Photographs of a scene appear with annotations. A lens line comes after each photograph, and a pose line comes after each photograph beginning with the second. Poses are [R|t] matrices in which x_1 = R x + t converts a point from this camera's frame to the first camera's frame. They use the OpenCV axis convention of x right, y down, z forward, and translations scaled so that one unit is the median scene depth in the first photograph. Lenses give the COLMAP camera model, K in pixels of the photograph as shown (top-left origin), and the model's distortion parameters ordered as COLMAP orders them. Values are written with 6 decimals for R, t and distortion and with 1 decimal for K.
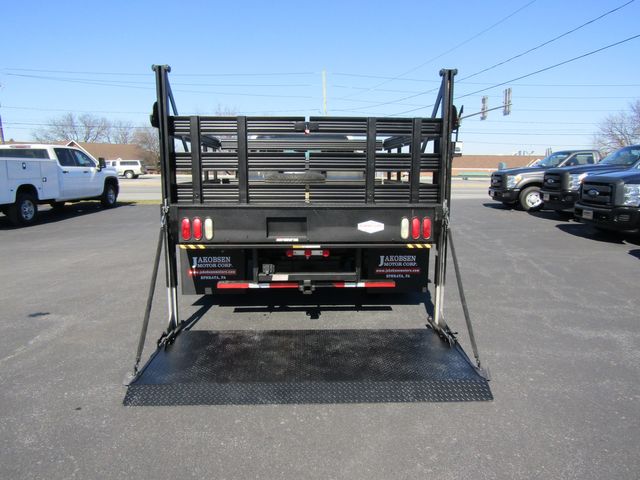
lens RADIAL K [[453.8, 0, 319.8], [0, 453.8, 229.1], [0, 0, 1]] dist [-0.000575, -0.000622]
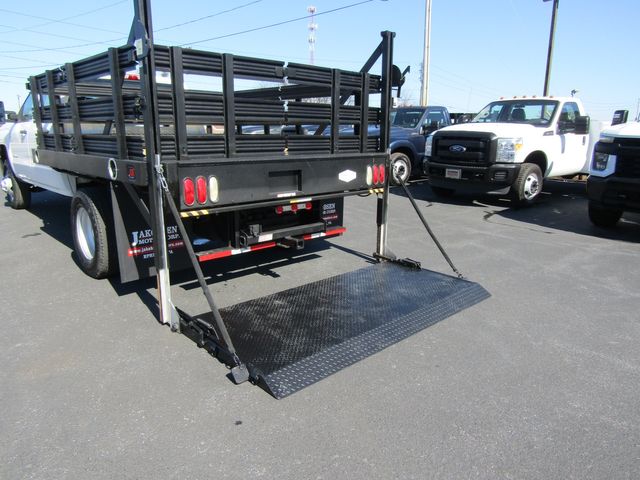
lens RADIAL K [[461.7, 0, 311.3], [0, 461.7, 229.5], [0, 0, 1]] dist [-0.003087, 0.000764]
pose [[0.756851, -0.133143, 0.639883, -0.653513], [0.078260, 0.990449, 0.113521, -0.009907], [-0.648886, -0.035841, 0.760041, 0.235488]]
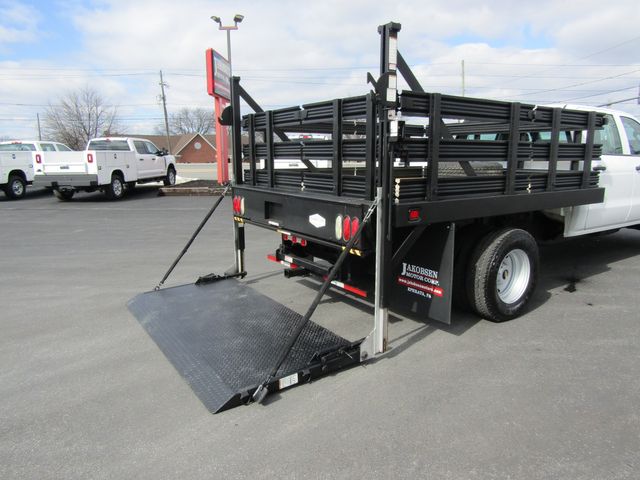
lens RADIAL K [[455.0, 0, 320.0], [0, 455.0, 240.0], [0, 0, 1]] dist [-0.007891, 0.001179]
pose [[0.535666, 0.156001, -0.829895, 0.888613], [-0.124585, 0.986632, 0.105049, -0.064064], [0.835189, 0.047121, 0.547941, 0.499530]]
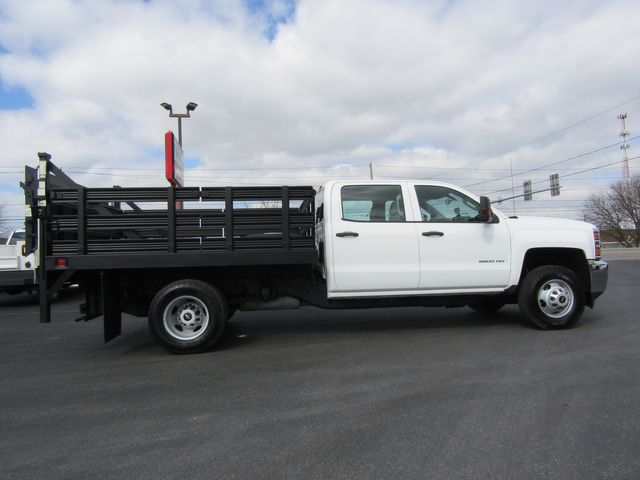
lens RADIAL K [[455.0, 0, 320.0], [0, 455.0, 240.0], [0, 0, 1]] dist [-0.007891, 0.001179]
pose [[0.072785, -0.033027, -0.996801, 1.617843], [-0.122652, 0.991569, -0.041810, -0.143993], [0.989777, 0.125303, 0.068121, 1.701866]]
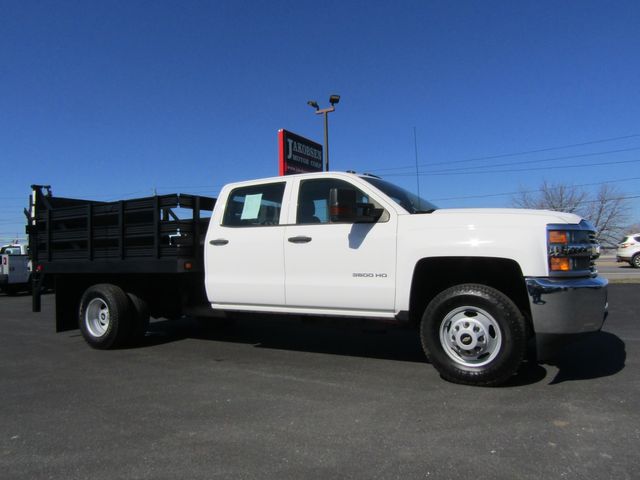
lens RADIAL K [[455.0, 0, 320.0], [0, 455.0, 240.0], [0, 0, 1]] dist [-0.007891, 0.001179]
pose [[-0.535933, -0.016887, -0.844091, 1.157393], [-0.101121, 0.993886, 0.044321, -0.324367], [0.838183, 0.109109, -0.534364, 2.829275]]
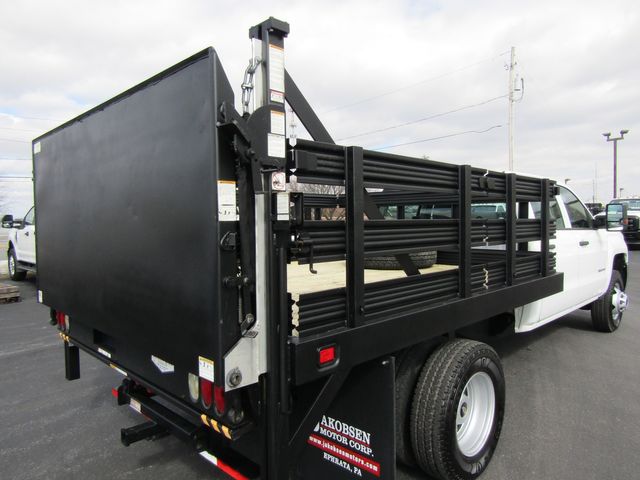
lens RADIAL K [[455.0, 0, 320.0], [0, 455.0, 240.0], [0, 0, 1]] dist [-0.007891, 0.001179]
pose [[0.680136, 0.027478, -0.732570, 0.620737], [-0.099878, 0.993453, -0.055466, -0.133161], [0.726250, 0.110892, 0.678428, 0.757675]]
